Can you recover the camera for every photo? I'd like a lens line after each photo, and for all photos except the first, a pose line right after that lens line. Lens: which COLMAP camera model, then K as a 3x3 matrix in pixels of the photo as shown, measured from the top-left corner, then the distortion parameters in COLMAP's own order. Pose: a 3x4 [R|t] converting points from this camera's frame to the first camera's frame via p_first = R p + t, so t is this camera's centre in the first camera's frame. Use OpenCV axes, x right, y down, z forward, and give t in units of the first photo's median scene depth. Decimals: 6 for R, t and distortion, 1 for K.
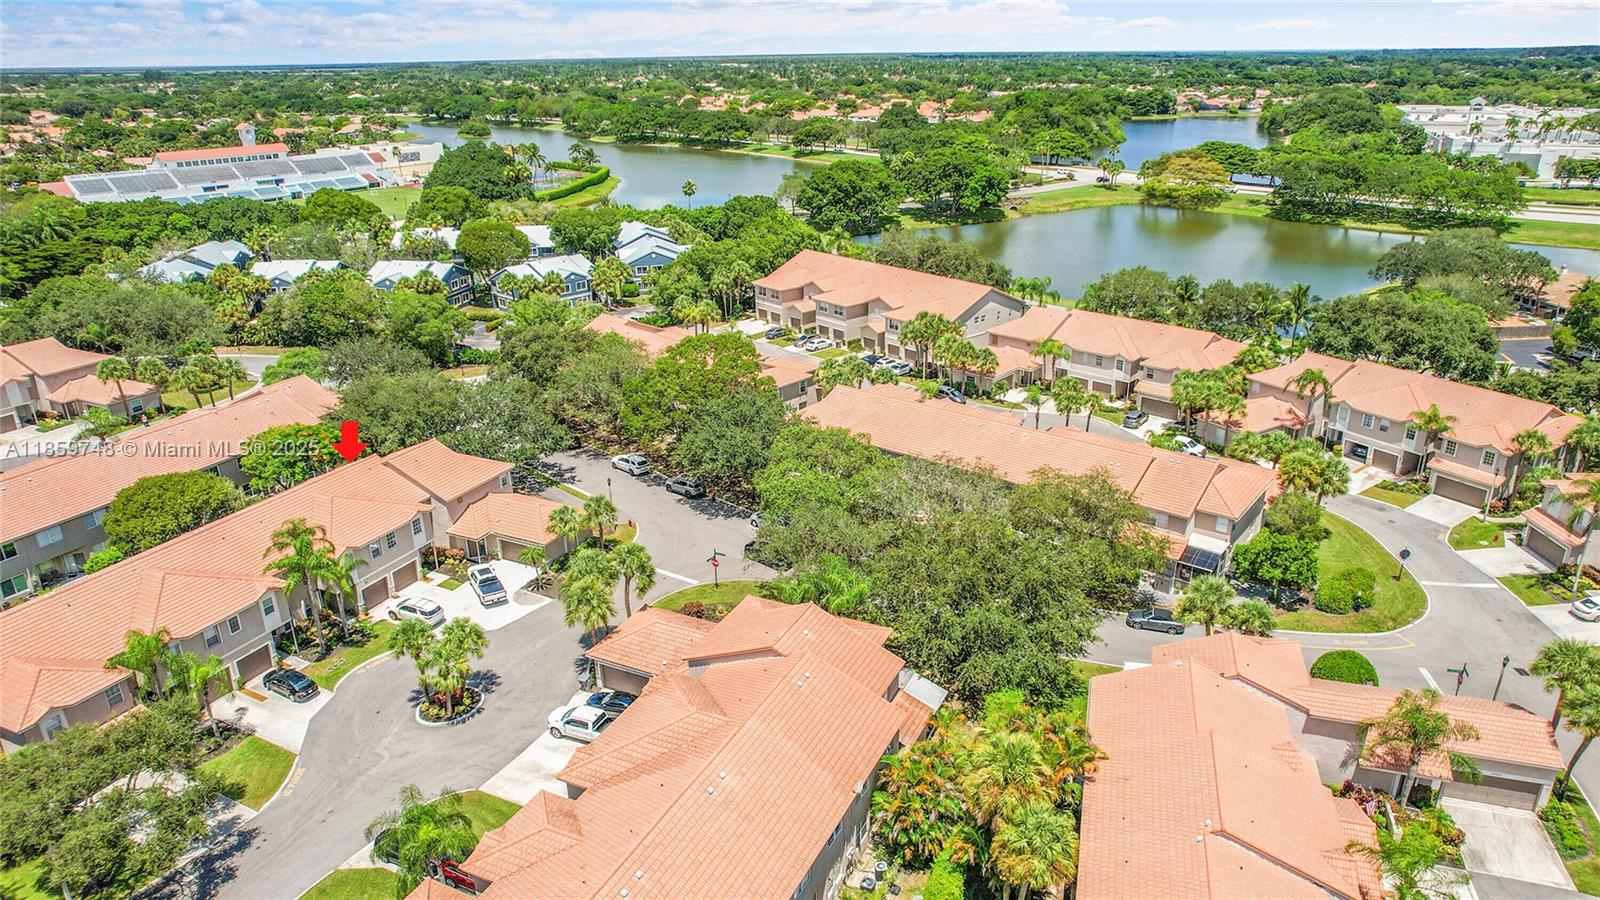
lens RADIAL K [[1012.6, 0, 805.8], [0, 1012.6, 455.7], [0, 0, 1]] dist [-0.072265, 0.060383]
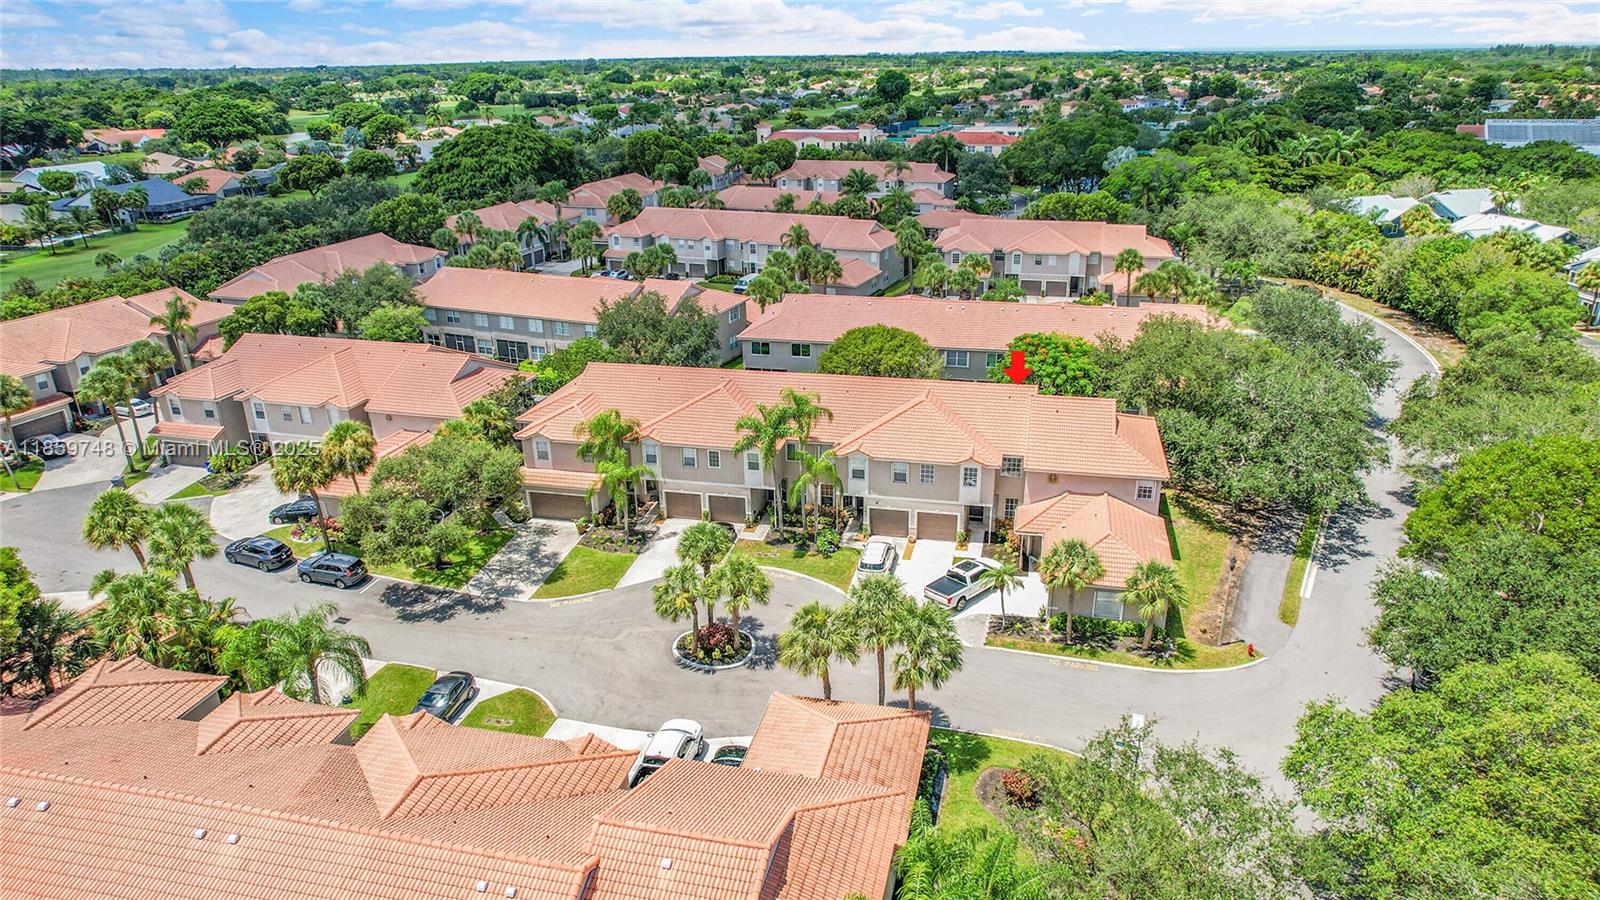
lens RADIAL K [[1012.6, 0, 805.8], [0, 1012.6, 455.7], [0, 0, 1]] dist [-0.072265, 0.060383]
pose [[0.217951, 0.370064, -0.903078, 0.216858], [-0.349802, 0.893466, 0.281703, -0.091935], [0.911118, 0.254501, 0.324181, 0.488404]]
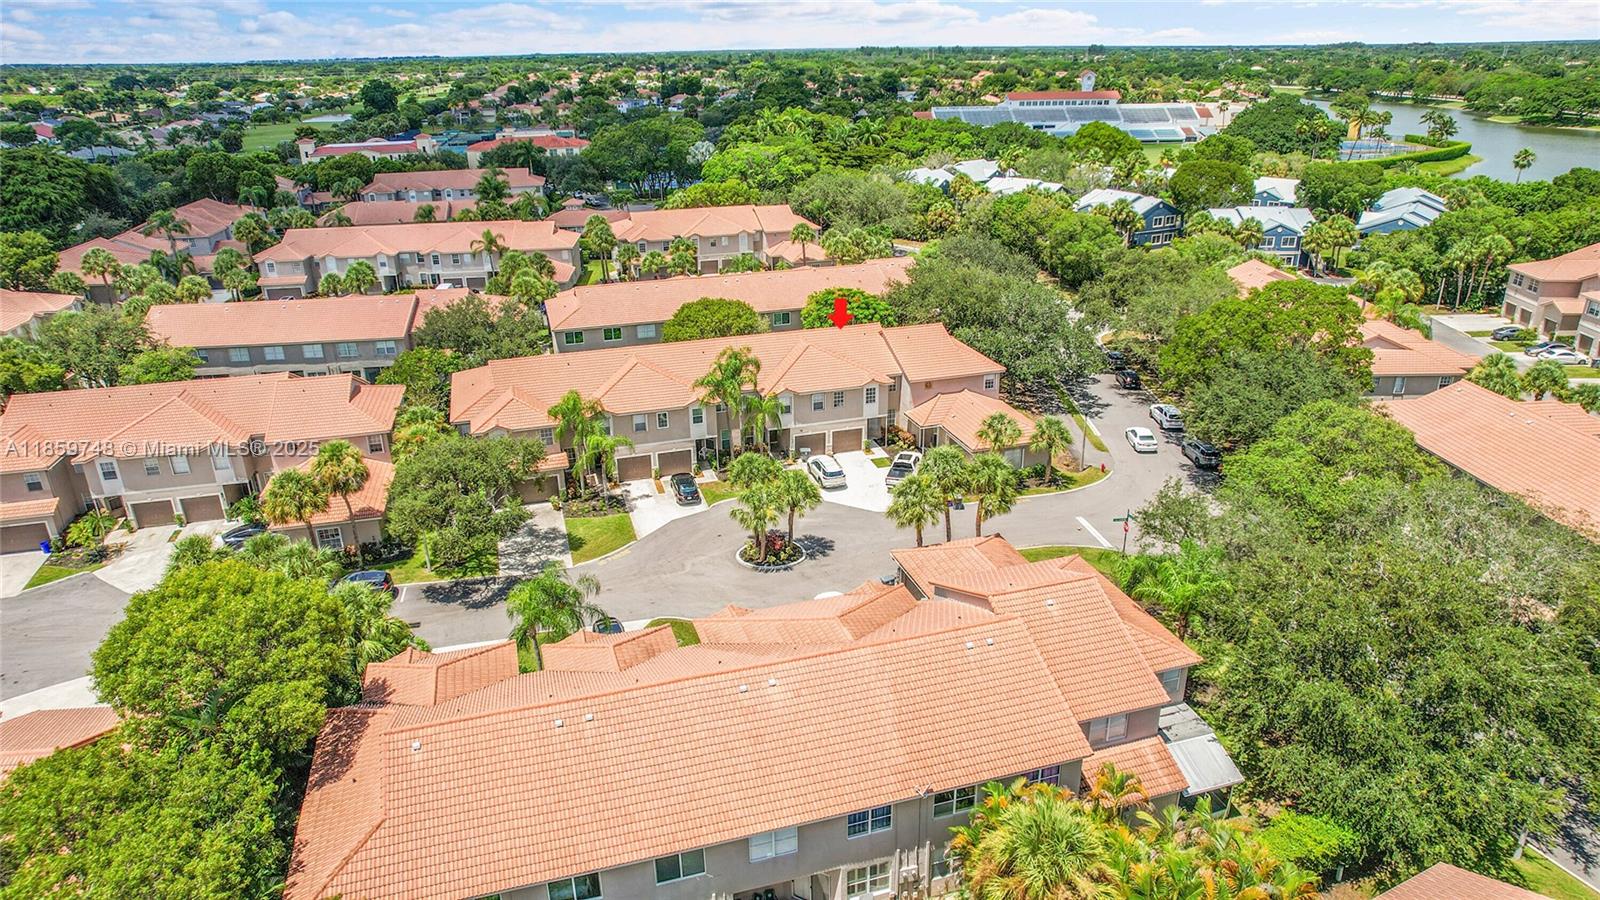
lens RADIAL K [[1012.6, 0, 805.8], [0, 1012.6, 455.7], [0, 0, 1]] dist [-0.072265, 0.060383]
pose [[0.680153, 0.277679, -0.678444, 0.200851], [-0.265995, 0.955892, 0.124569, 0.015774], [0.683110, 0.095737, 0.724014, 0.189175]]
